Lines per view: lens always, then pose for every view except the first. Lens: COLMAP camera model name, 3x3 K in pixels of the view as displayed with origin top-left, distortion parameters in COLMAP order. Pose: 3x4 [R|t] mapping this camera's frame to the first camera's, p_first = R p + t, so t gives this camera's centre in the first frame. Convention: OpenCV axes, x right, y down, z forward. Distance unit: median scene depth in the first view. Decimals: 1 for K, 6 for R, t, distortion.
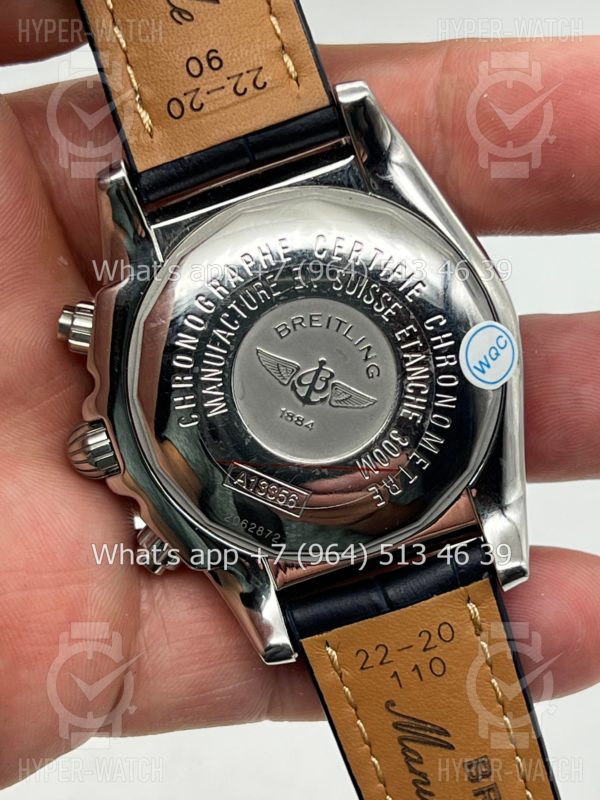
lens RADIAL K [[1945.8, 0, 299.3], [0, 1945.8, 400.9], [0, 0, 1]] dist [0.276598, 0.000000]
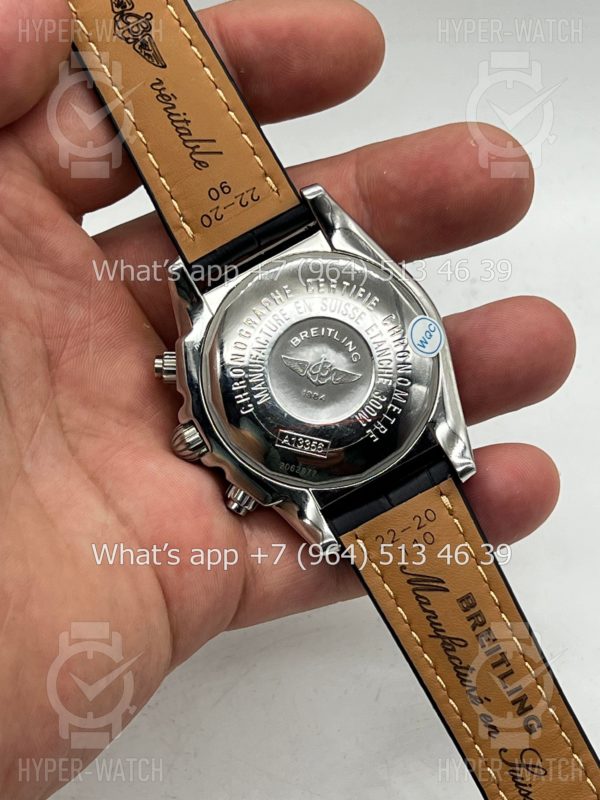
lens RADIAL K [[1945.8, 0, 300.3], [0, 1945.8, 399.3], [0, 0, 1]] dist [0.276598, 0.000000]
pose [[0.985348, -0.168091, 0.028910, -0.057859], [0.170234, 0.979691, -0.105950, 0.175559], [-0.010513, 0.109319, 0.993951, -0.570366]]
